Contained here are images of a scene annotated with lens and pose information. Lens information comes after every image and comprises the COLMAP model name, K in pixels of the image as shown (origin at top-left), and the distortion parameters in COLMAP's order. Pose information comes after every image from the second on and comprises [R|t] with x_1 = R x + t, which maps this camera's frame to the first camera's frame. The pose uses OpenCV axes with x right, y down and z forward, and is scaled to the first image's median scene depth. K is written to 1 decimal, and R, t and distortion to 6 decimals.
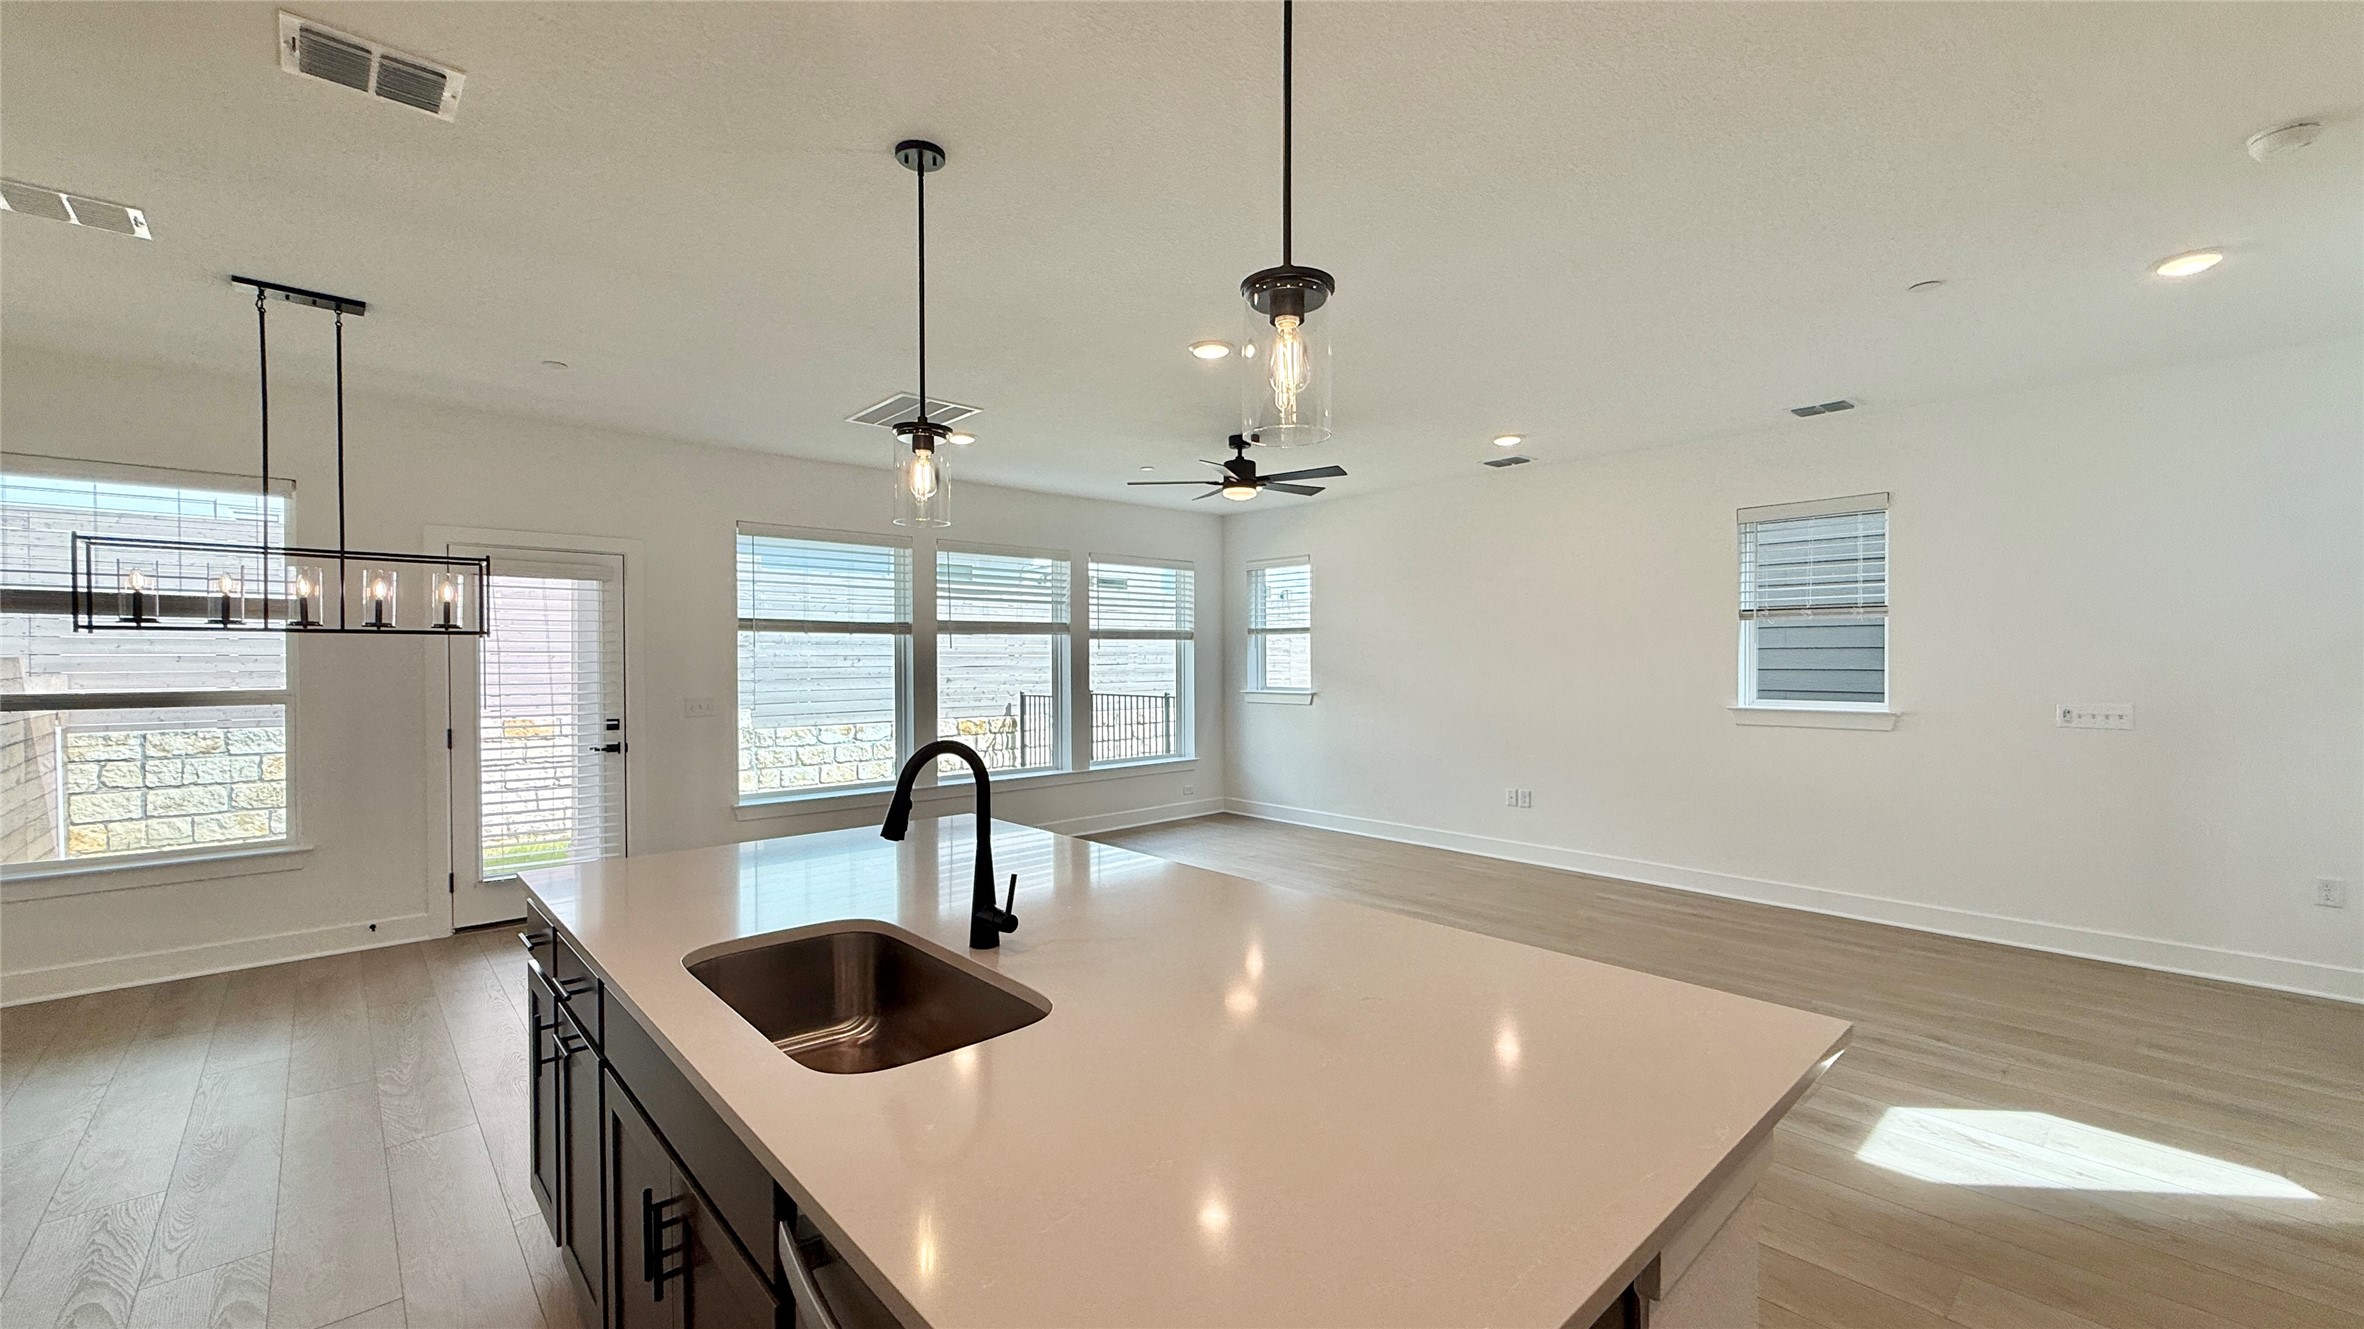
lens RADIAL K [[938.3, 0, 1177.6], [0, 938.3, 664.0], [0, 0, 1]] dist [-0.001499, 0.000414]
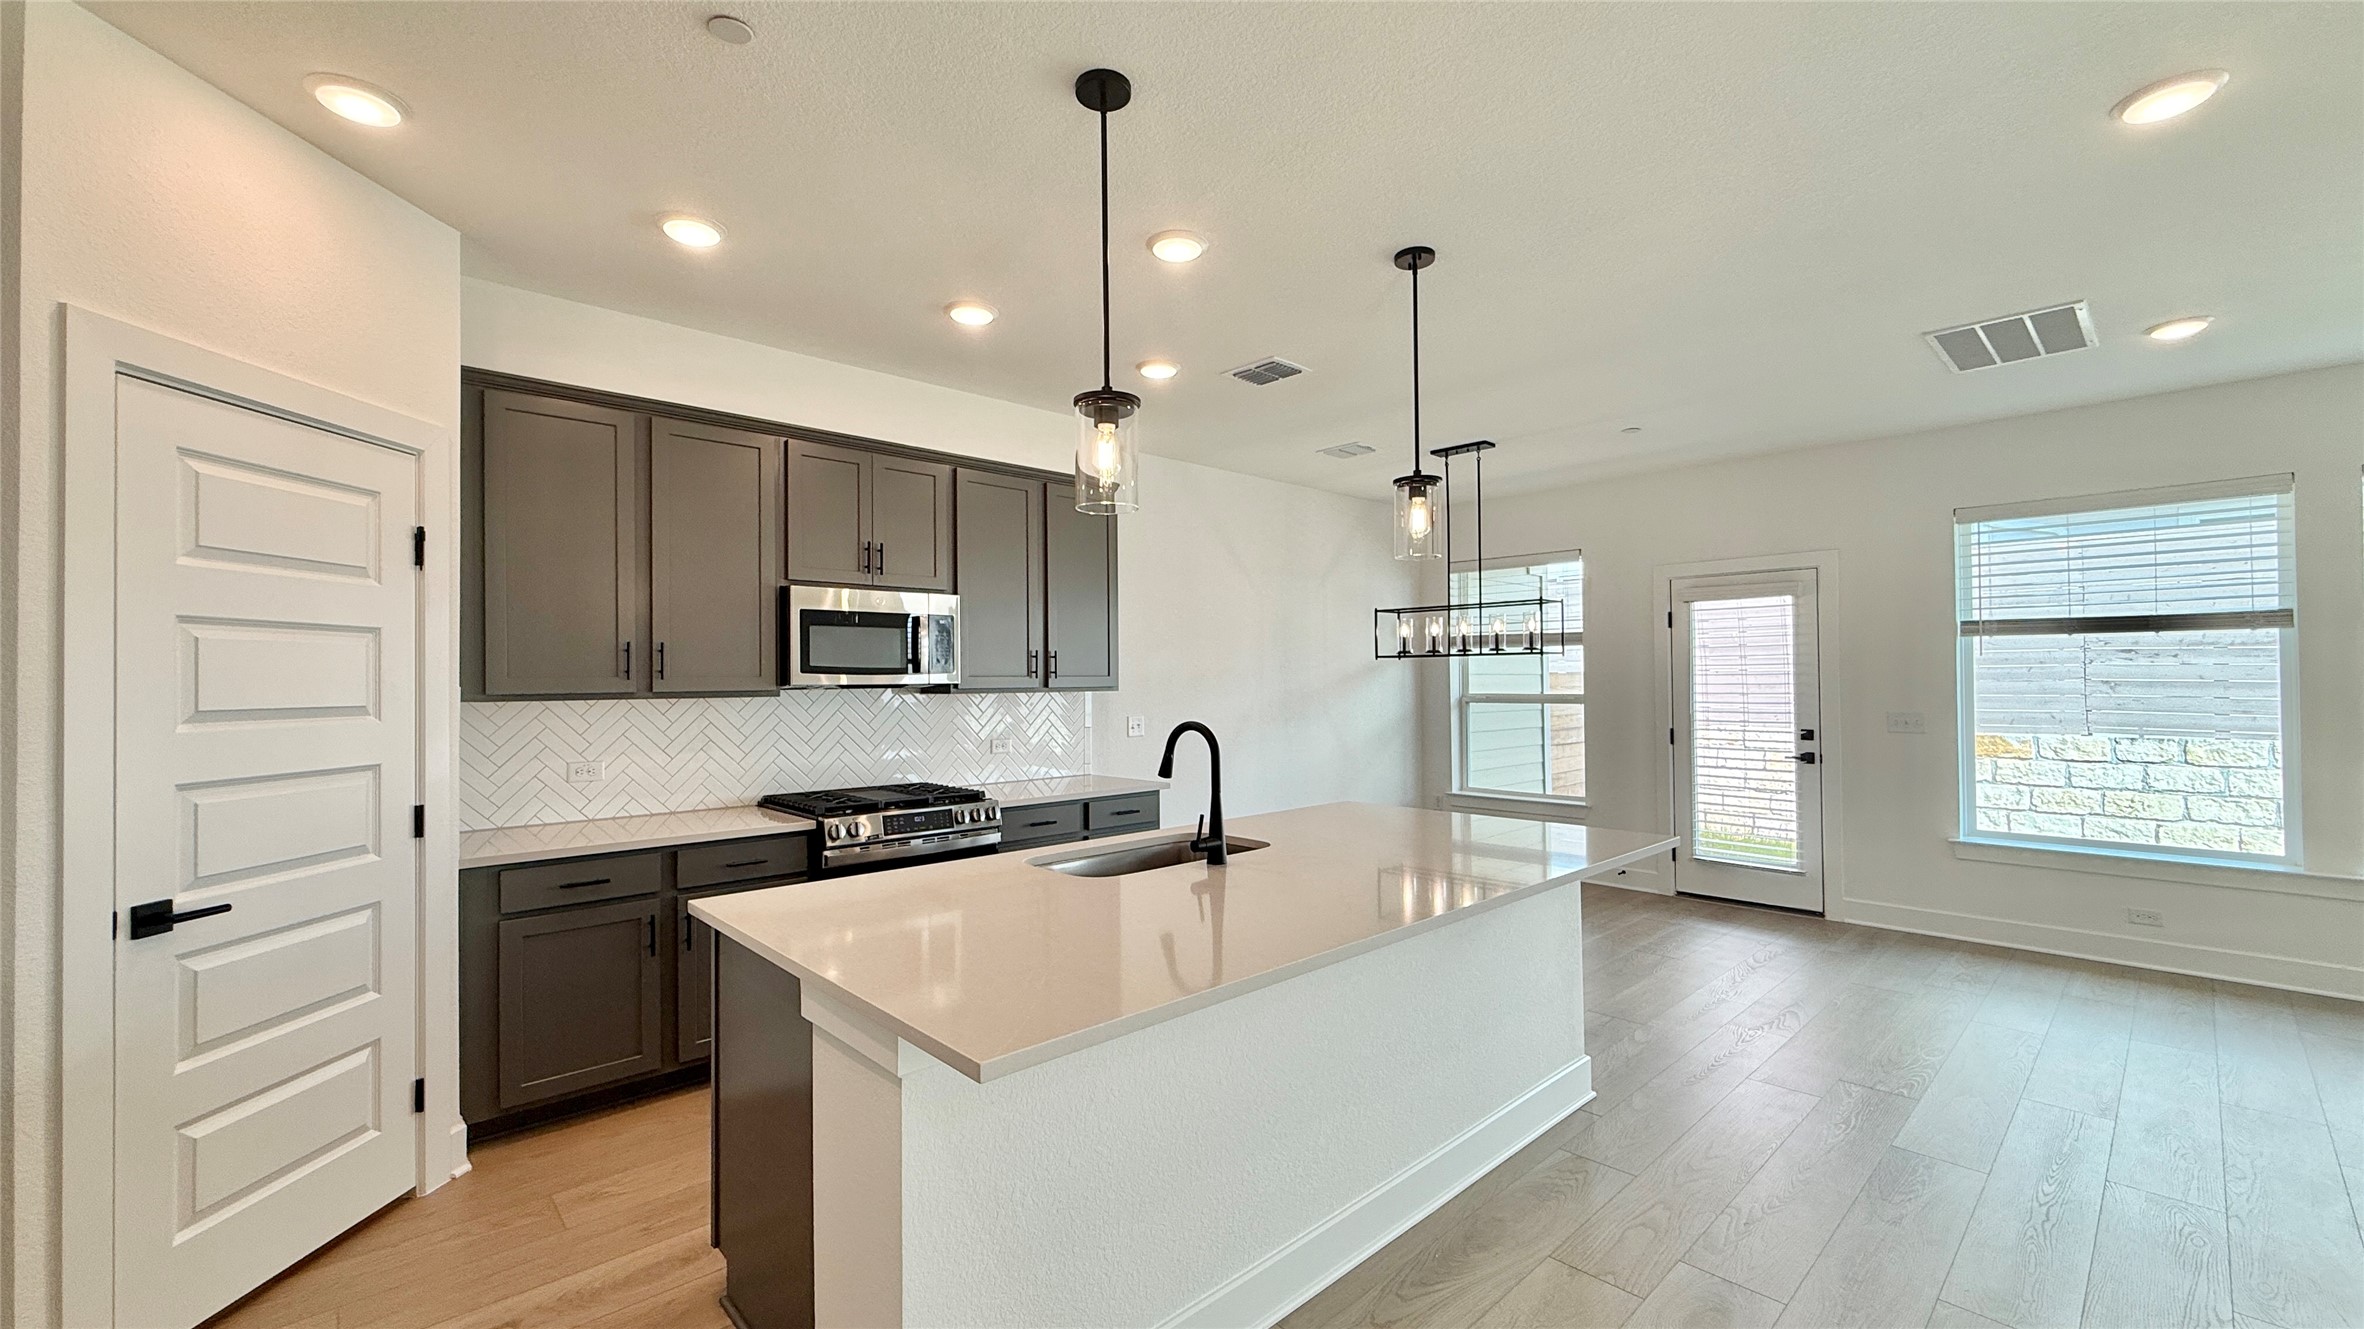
lens RADIAL K [[938.3, 0, 1170.5], [0, 938.3, 668.1], [0, 0, 1]] dist [-0.001499, 0.000414]
pose [[-0.000943, -0.010574, -0.999944, 0.497267], [0.000579, 0.999944, -0.010574, 0.002824], [0.999999, -0.000589, -0.000937, 0.360635]]
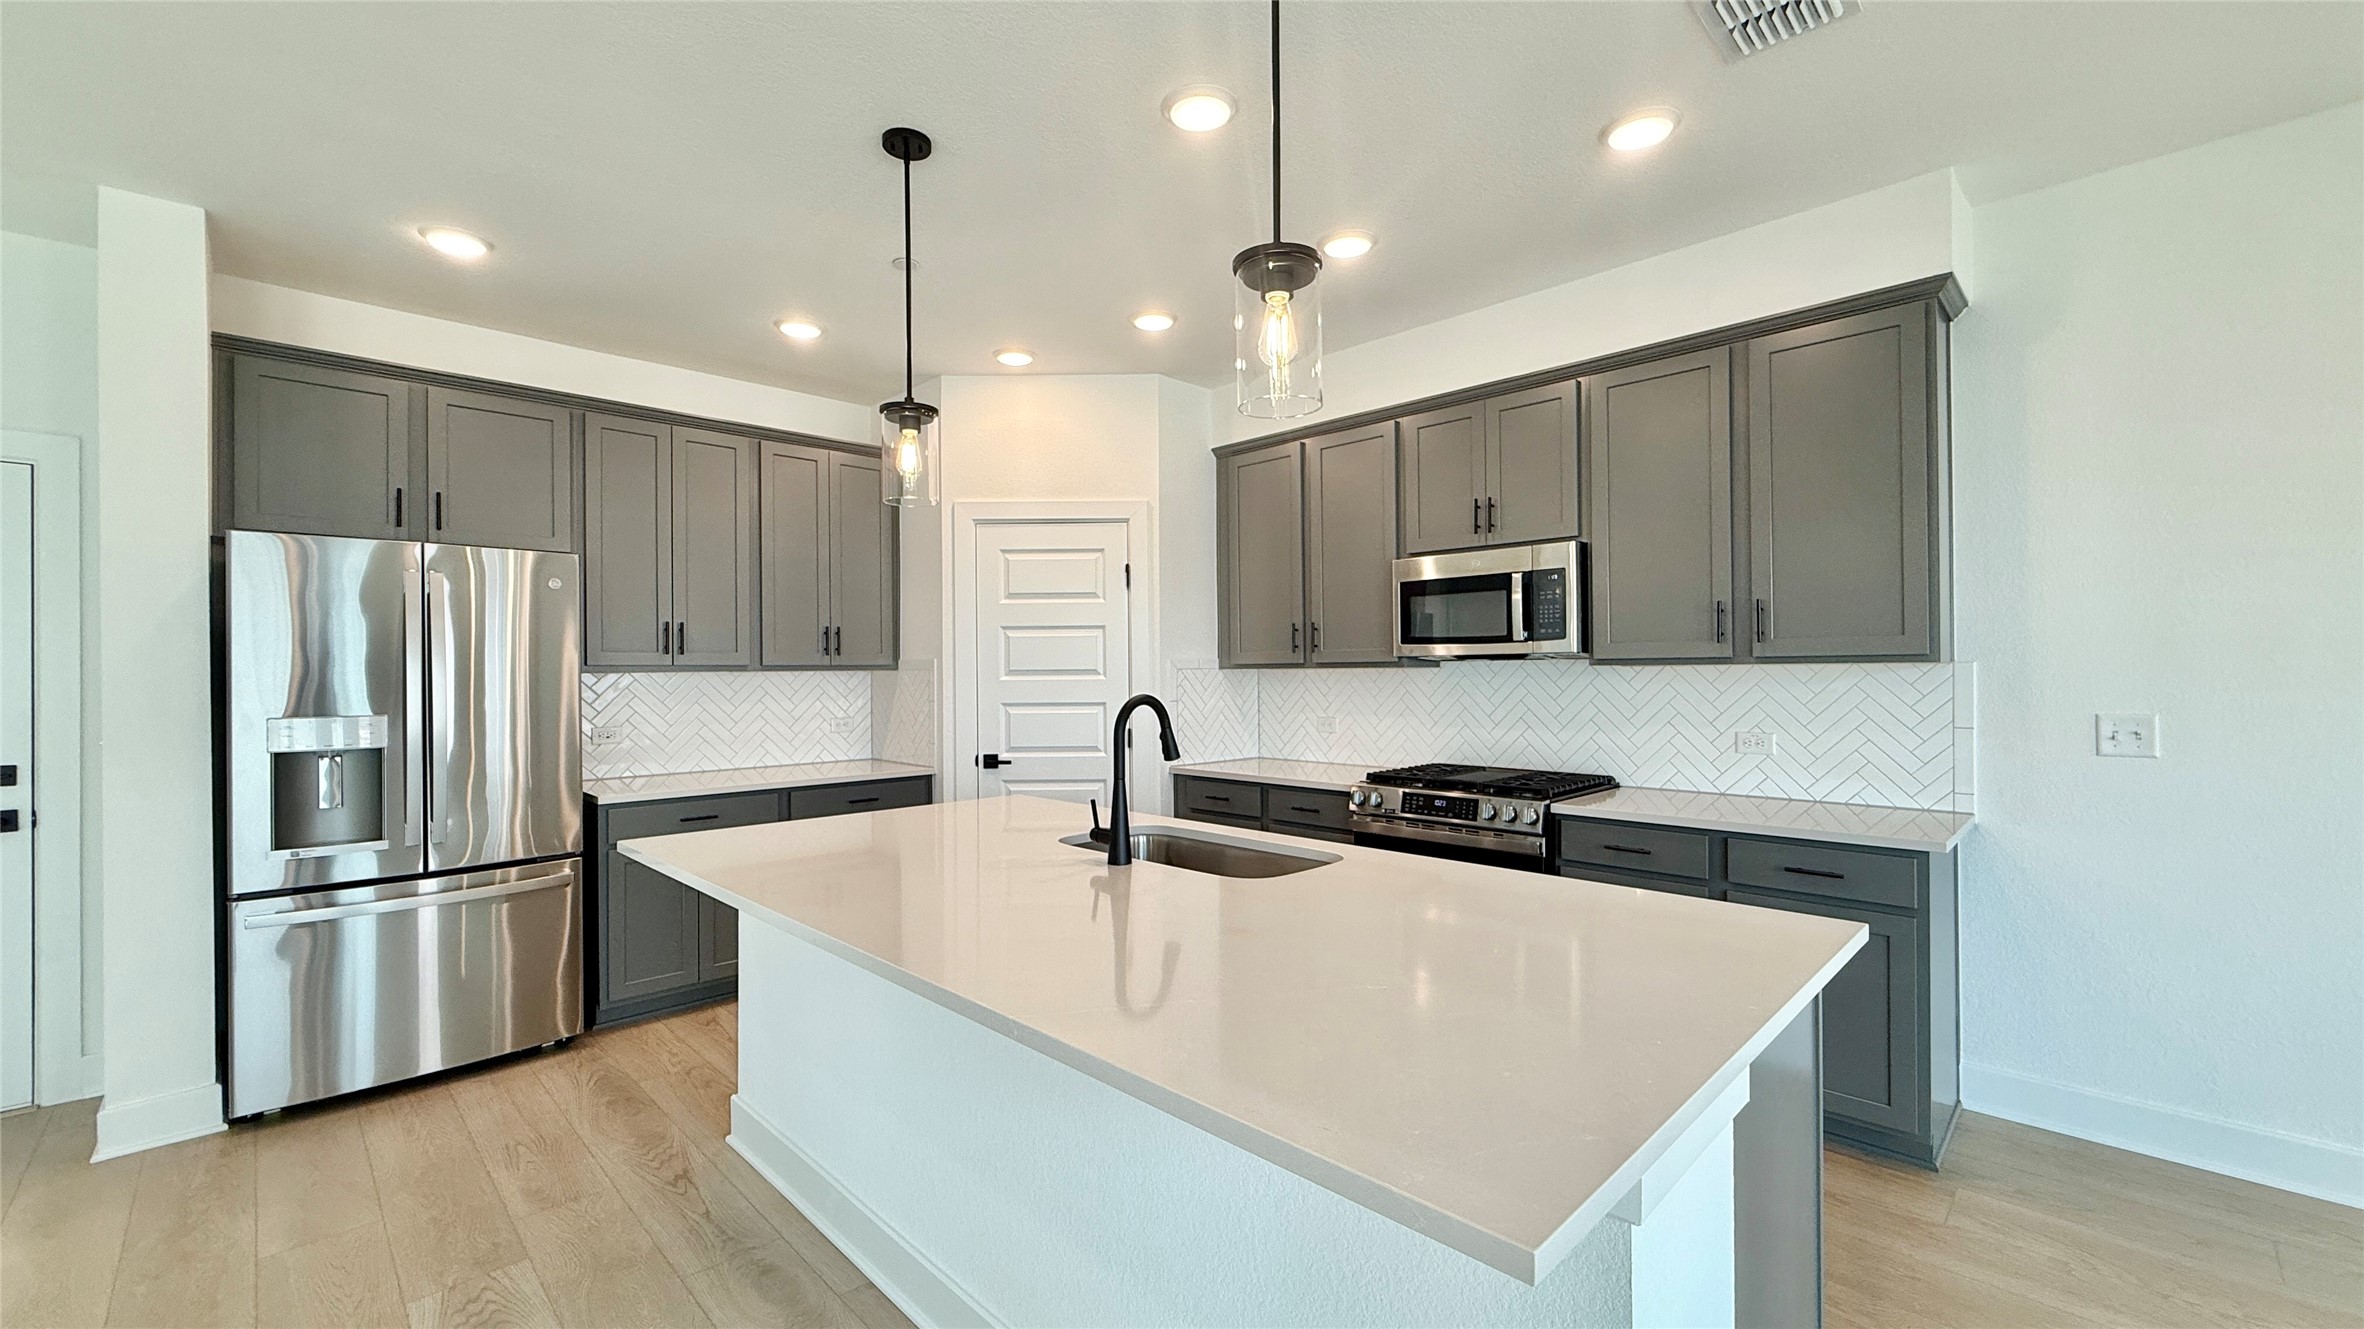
lens RADIAL K [[938.3, 0, 1175.4], [0, 938.3, 670.2], [0, 0, 1]] dist [-0.001499, 0.000414]
pose [[-0.999410, 0.011600, -0.032329, -0.089379], [0.011357, 0.999906, 0.007688, 0.012800], [0.032415, 0.007316, -0.999448, 0.869200]]
